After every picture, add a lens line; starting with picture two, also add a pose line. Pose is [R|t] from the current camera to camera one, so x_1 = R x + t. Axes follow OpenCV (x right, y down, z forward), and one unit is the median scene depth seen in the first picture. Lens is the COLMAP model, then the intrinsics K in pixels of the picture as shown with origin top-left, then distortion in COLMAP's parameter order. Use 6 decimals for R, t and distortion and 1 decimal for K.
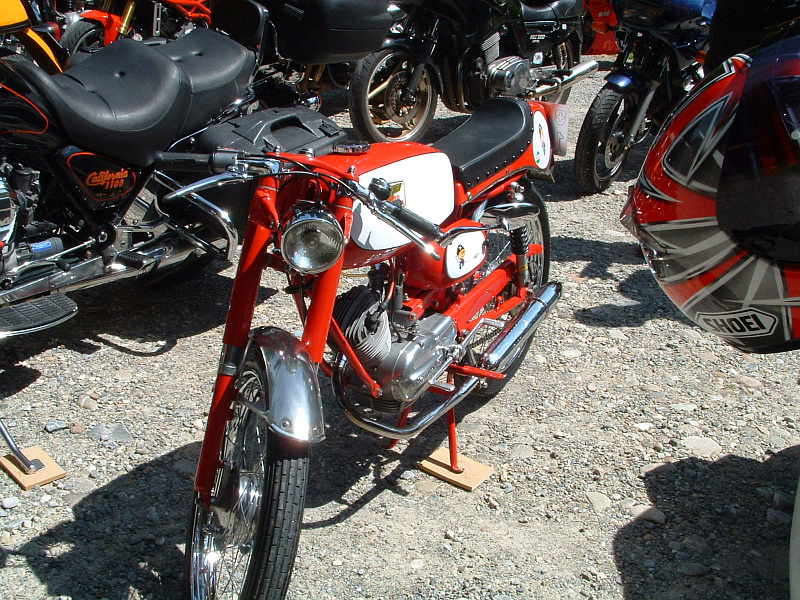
lens RADIAL K [[960.3, 0, 401.4], [0, 960.3, 349.6], [0, 0, 1]] dist [-0.249617, 0.281714]
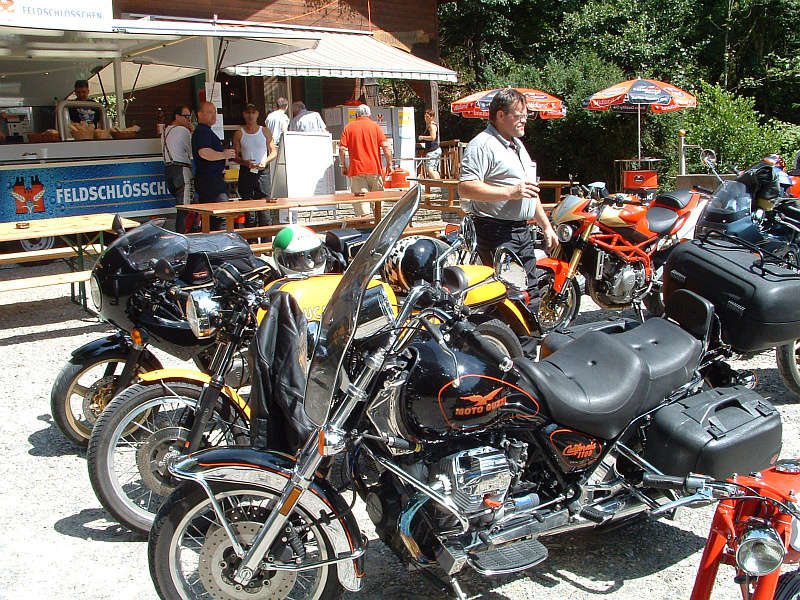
lens RADIAL K [[960.3, 0, 401.4], [0, 960.3, 349.6], [0, 0, 1]] dist [-0.249617, 0.281714]
pose [[0.909809, 0.014908, -0.414760, -0.010497], [-0.097110, 0.979259, -0.177821, -0.062879], [0.403506, 0.202061, 0.892387, -0.225423]]
